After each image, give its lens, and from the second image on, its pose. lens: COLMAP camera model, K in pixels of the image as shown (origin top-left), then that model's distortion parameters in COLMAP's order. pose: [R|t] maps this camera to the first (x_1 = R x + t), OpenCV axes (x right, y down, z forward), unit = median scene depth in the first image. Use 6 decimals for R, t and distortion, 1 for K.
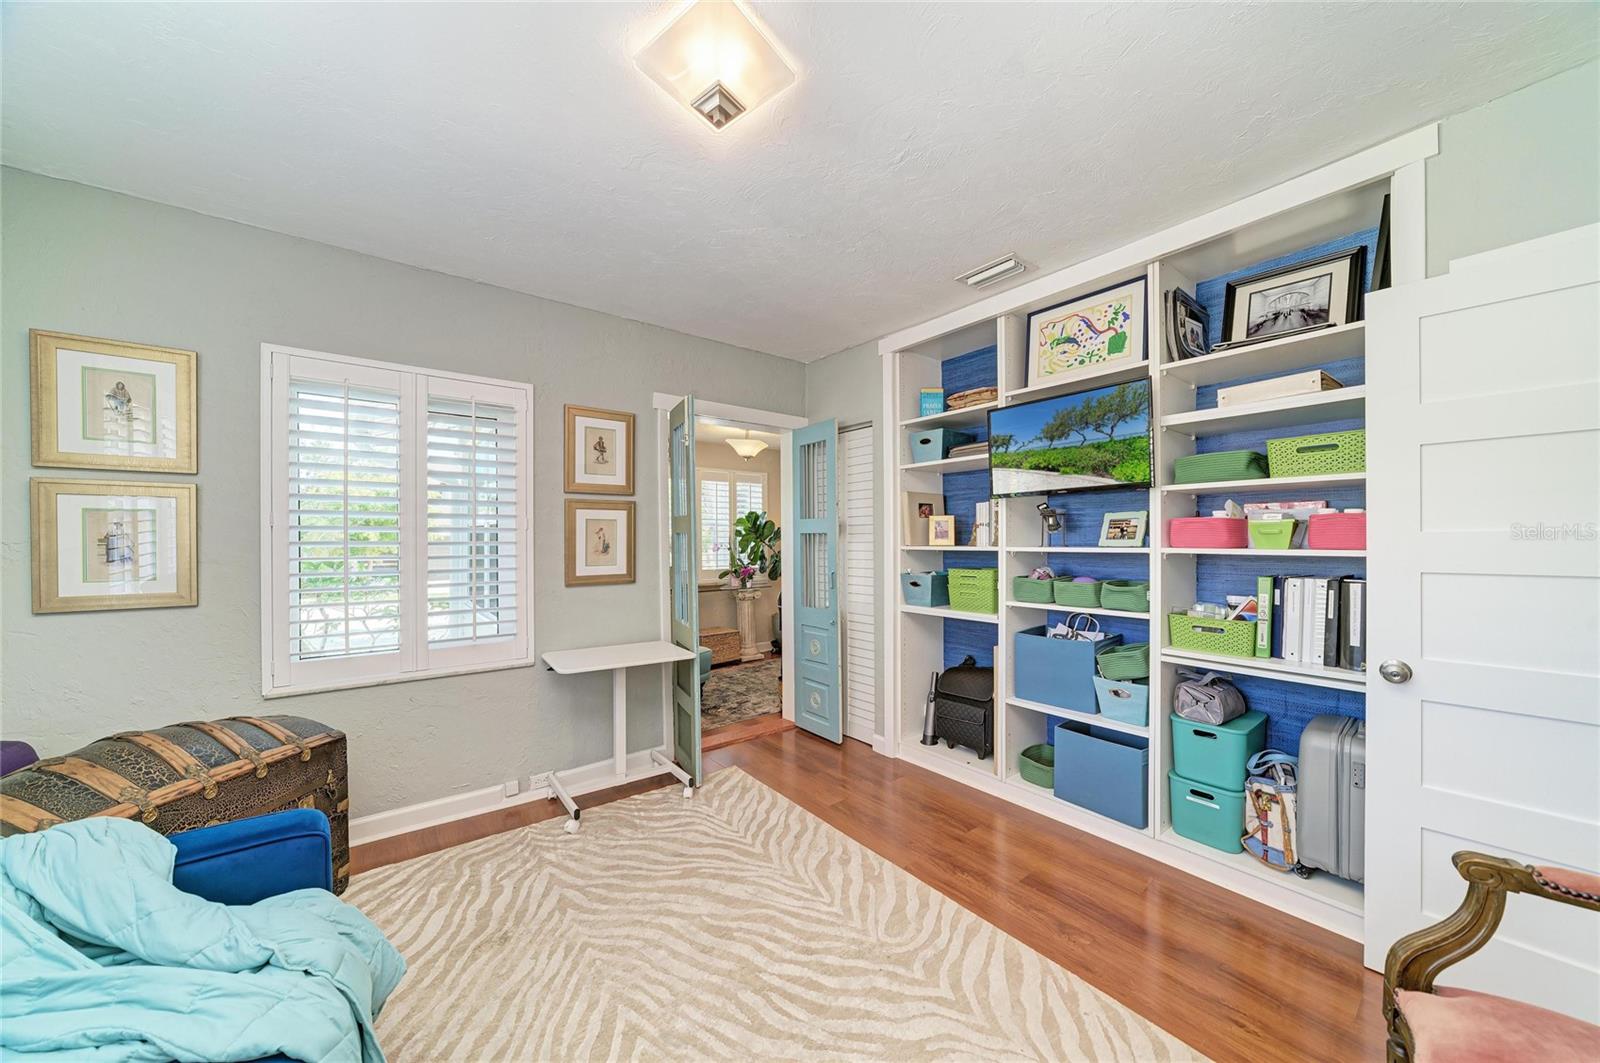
lens RADIAL K [[563.0, 0, 806.5], [0, 563.0, 534.4], [0, 0, 1]] dist [-0.013400, 0.000336]
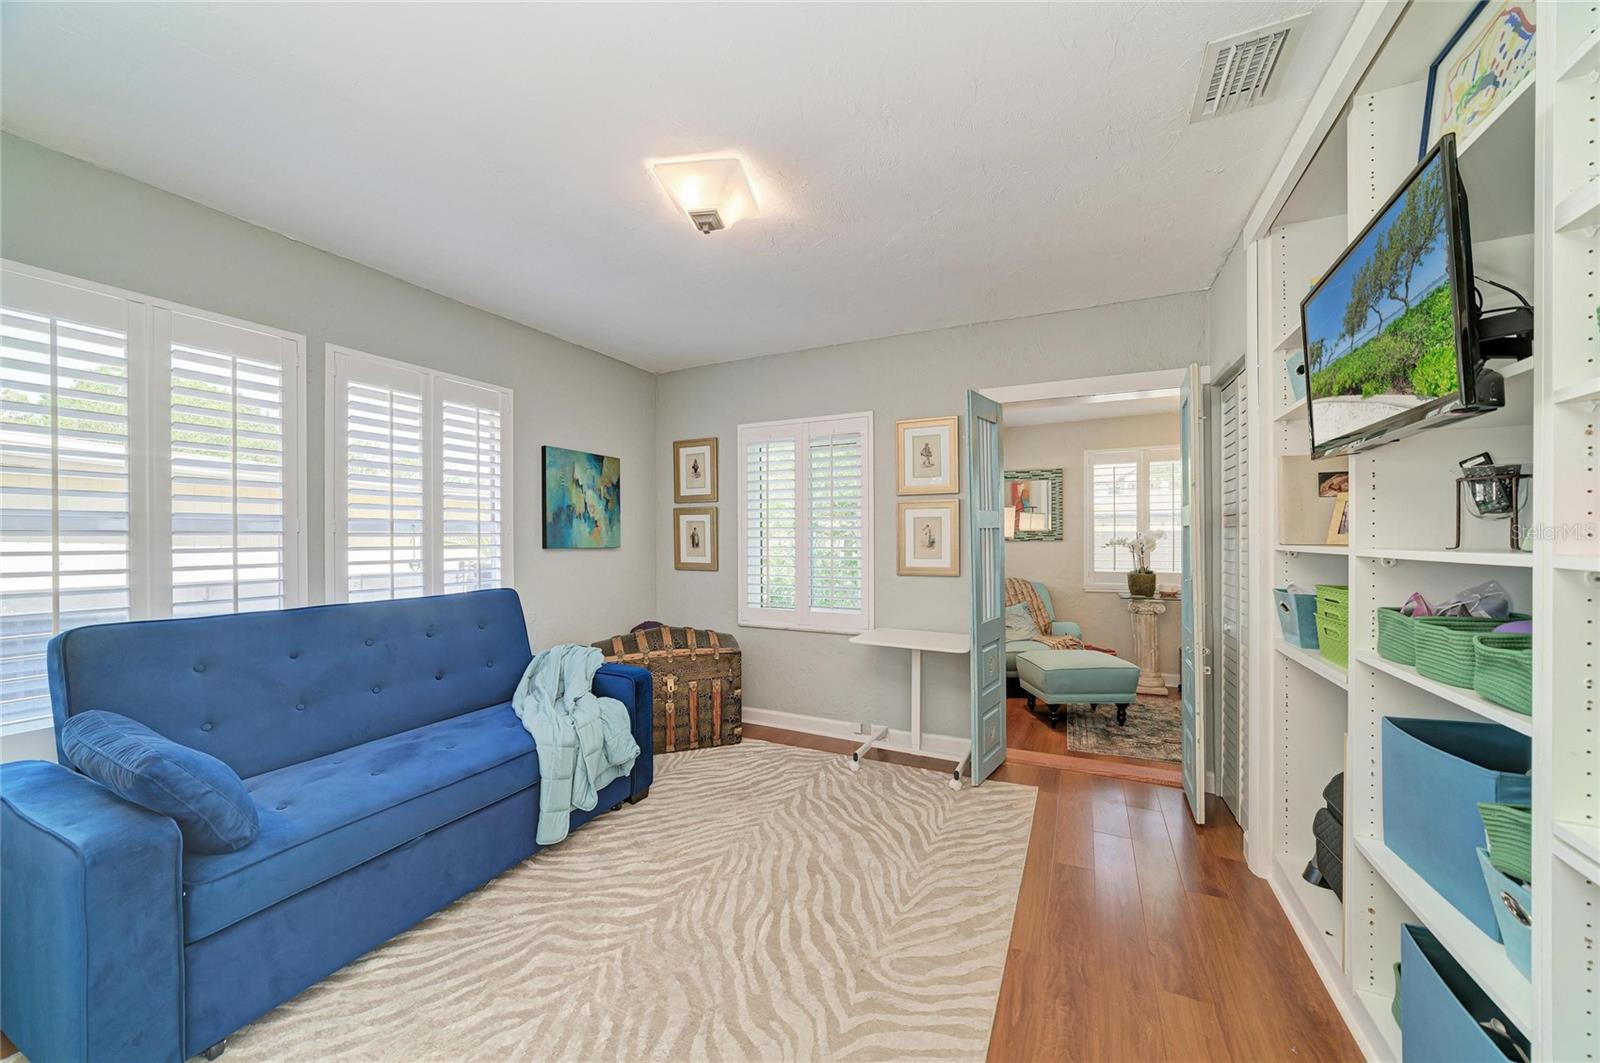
lens RADIAL K [[587.8, 0, 804.5], [0, 587.8, 538.6], [0, 0, 1]] dist [-0.021612, 0.006244]
pose [[0.420691, 0.001621, -0.907203, 0.816509], [0.014246, 0.999863, 0.008393, 0.003424], [0.907092, -0.016455, 0.420610, 0.404808]]
